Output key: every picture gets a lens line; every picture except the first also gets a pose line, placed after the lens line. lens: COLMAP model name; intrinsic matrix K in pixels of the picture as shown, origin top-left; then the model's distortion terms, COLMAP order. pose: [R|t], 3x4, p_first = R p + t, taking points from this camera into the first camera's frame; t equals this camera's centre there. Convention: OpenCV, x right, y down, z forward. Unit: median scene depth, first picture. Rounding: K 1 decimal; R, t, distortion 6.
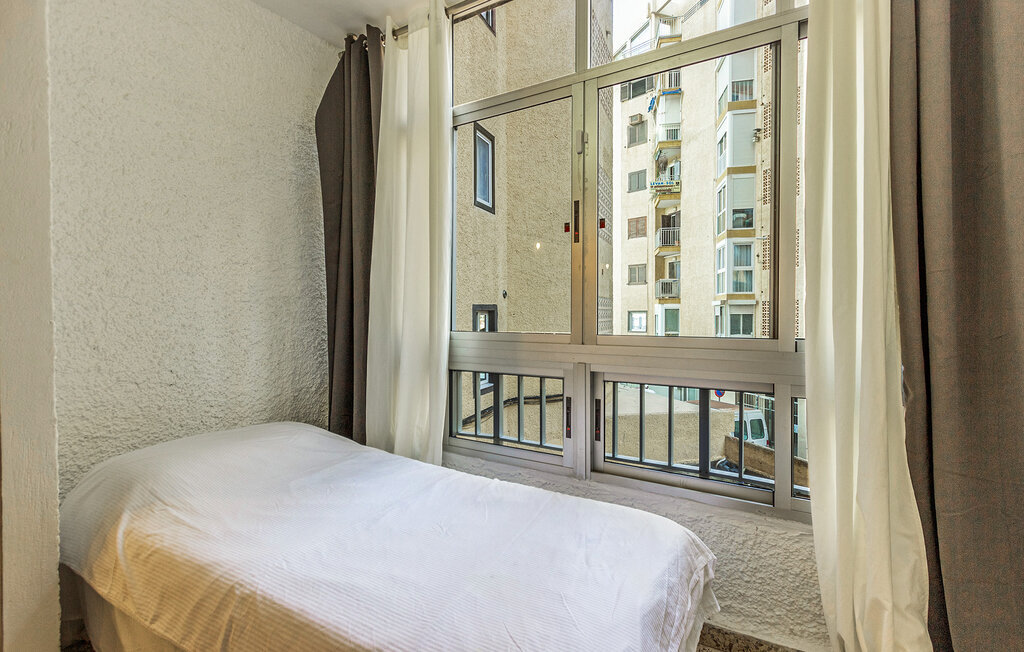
lens RADIAL K [[478.2, 0, 510.0], [0, 478.2, 312.7], [0, 0, 1]] dist [0.003722, 0.000299]
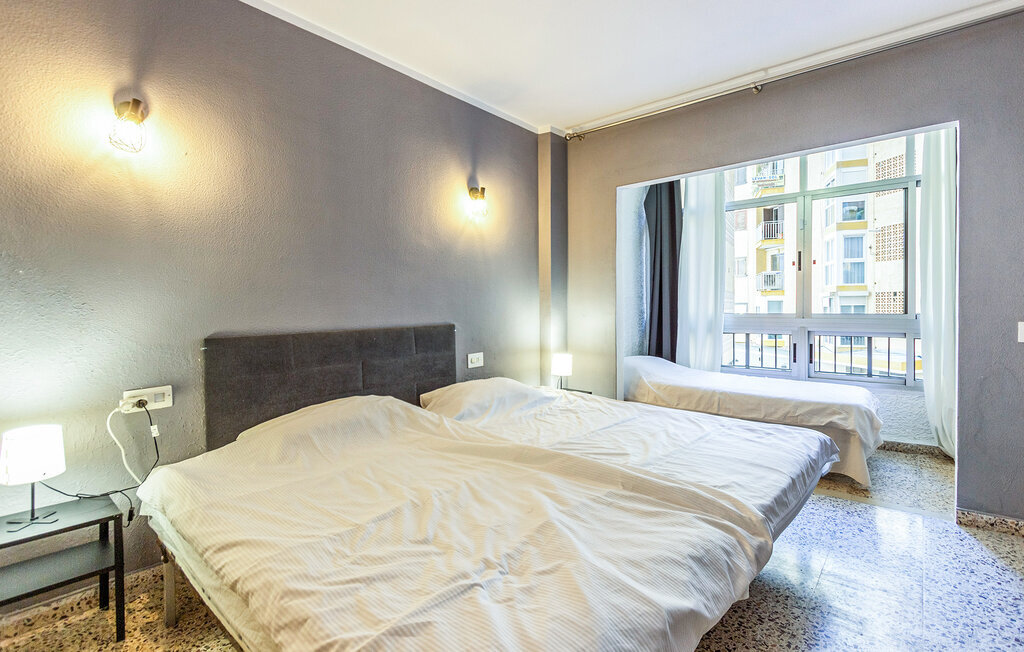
lens RADIAL K [[470.6, 0, 511.3], [0, 470.6, 306.9], [0, 0, 1]] dist [0.002208, 0.000016]
pose [[0.986060, -0.006241, -0.166270, -0.064548], [0.006515, 0.999978, 0.001106, 0.000432], [0.166260, -0.002174, 0.986080, -0.106481]]
